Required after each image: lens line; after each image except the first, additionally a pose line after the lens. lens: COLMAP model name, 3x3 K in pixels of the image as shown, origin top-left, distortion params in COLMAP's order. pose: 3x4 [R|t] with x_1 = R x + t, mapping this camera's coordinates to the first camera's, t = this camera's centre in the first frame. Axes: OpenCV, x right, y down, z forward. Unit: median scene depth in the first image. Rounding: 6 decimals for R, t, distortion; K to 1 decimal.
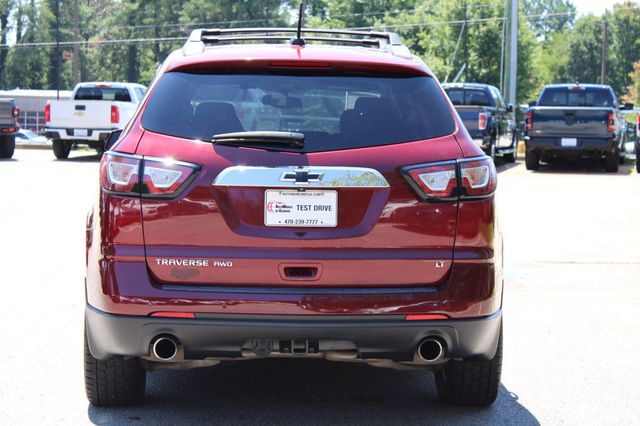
lens RADIAL K [[1616.8, 0, 354.3], [0, 1616.8, 221.5], [0, 0, 1]] dist [0.040103, 0.000000]
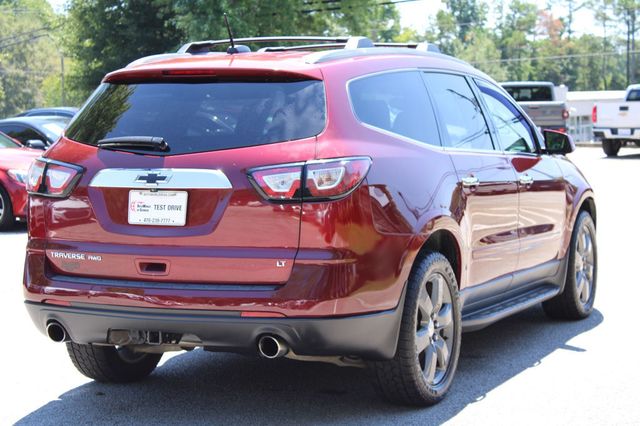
lens RADIAL K [[1464.9, 0, 317.7], [0, 1464.9, 212.8], [0, 0, 1]] dist [0.164907, 0.000000]
pose [[0.881172, 0.011981, -0.472644, 0.510895], [-0.011902, 0.999924, 0.003158, -0.009032], [0.472646, 0.002843, 0.881248, 0.189783]]
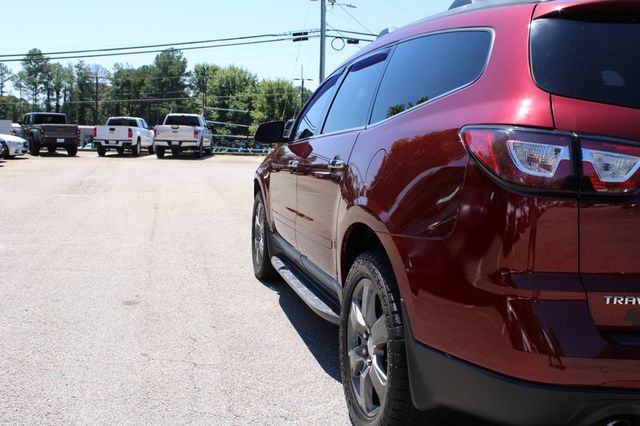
lens RADIAL K [[669.4, 0, 320.9], [0, 669.4, 216.5], [0, 0, 1]] dist [-0.089988, 0.000000]
pose [[0.984933, -0.008973, 0.172705, -0.270153], [0.000585, 0.998820, 0.048558, -0.019961], [-0.172937, -0.047726, 0.983776, 0.758513]]
